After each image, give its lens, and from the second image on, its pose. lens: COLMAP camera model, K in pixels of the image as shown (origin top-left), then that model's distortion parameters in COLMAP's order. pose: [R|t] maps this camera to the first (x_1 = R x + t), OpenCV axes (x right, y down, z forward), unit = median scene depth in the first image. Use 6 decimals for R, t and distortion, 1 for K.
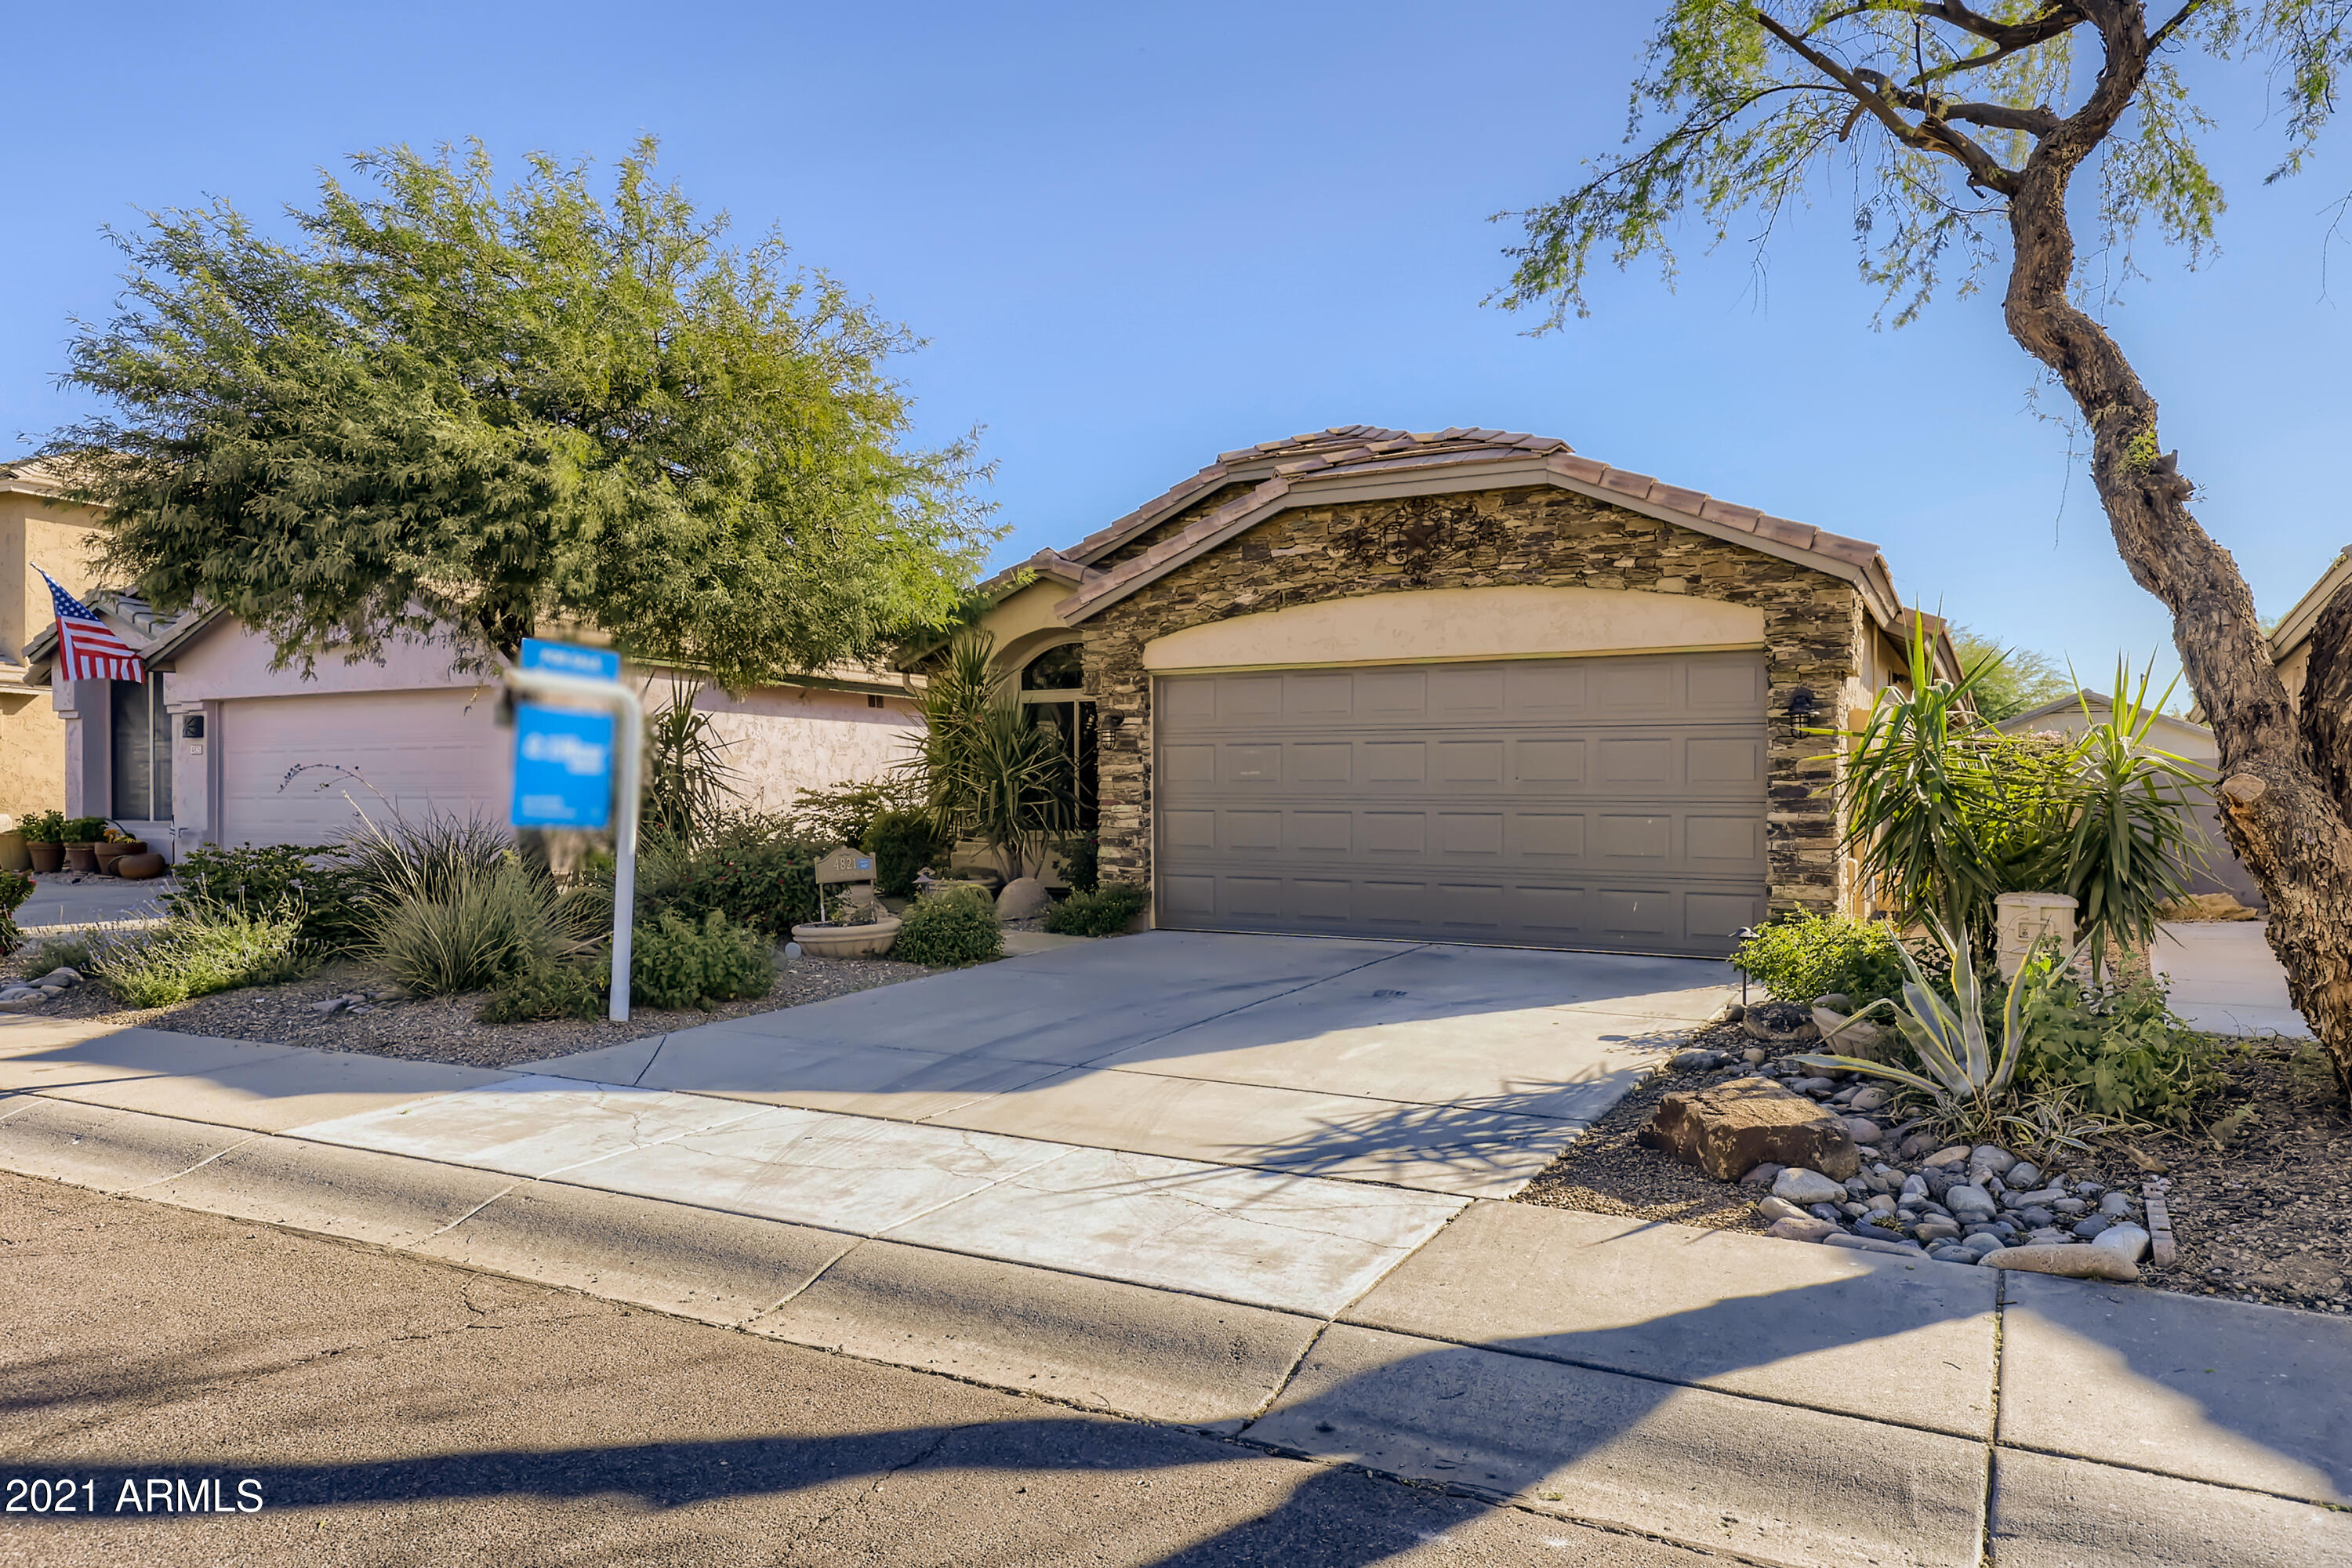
lens RADIAL K [[1510.4, 0, 1176.6], [0, 1510.4, 786.8], [0, 0, 1]] dist [0.007299, 0.000130]
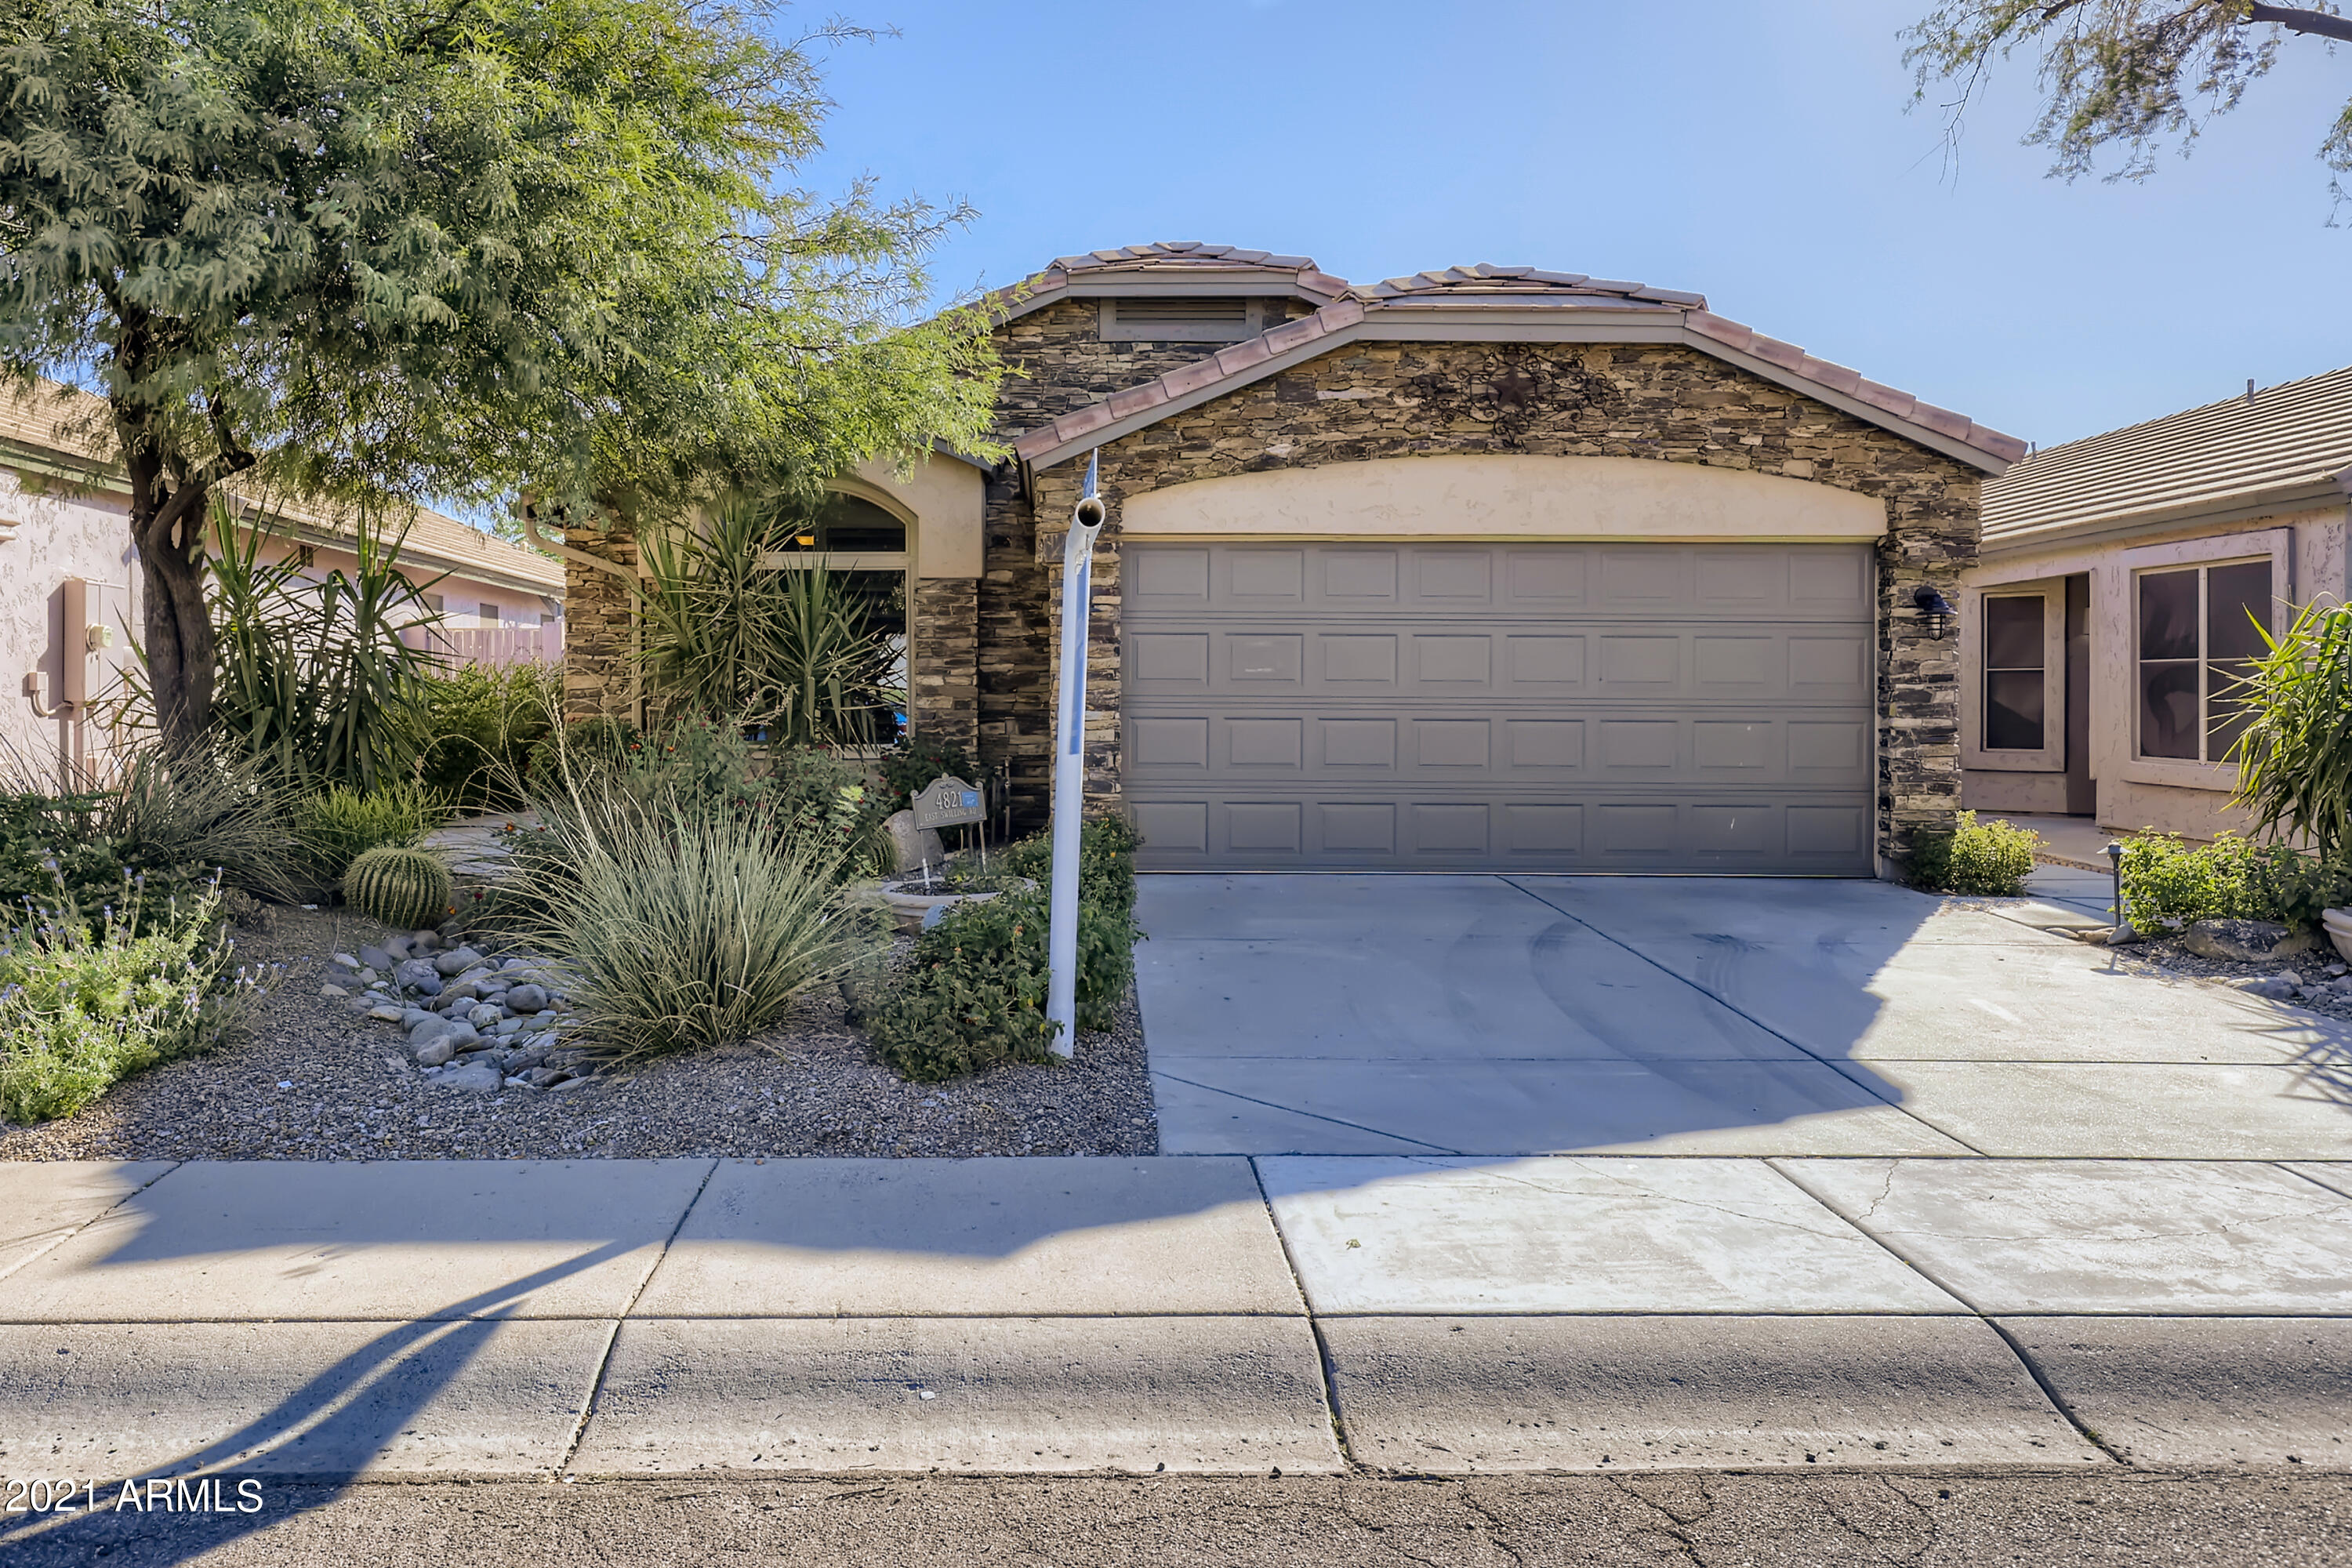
lens RADIAL K [[1796.9, 0, 1161.9], [0, 1796.9, 686.1], [0, 0, 1]] dist [0.009593, 0.006801]
pose [[0.875614, 0.003460, 0.482999, -0.497596], [-0.004845, 0.999987, 0.001620, -0.002257], [-0.482987, -0.003759, 0.875619, 0.222731]]
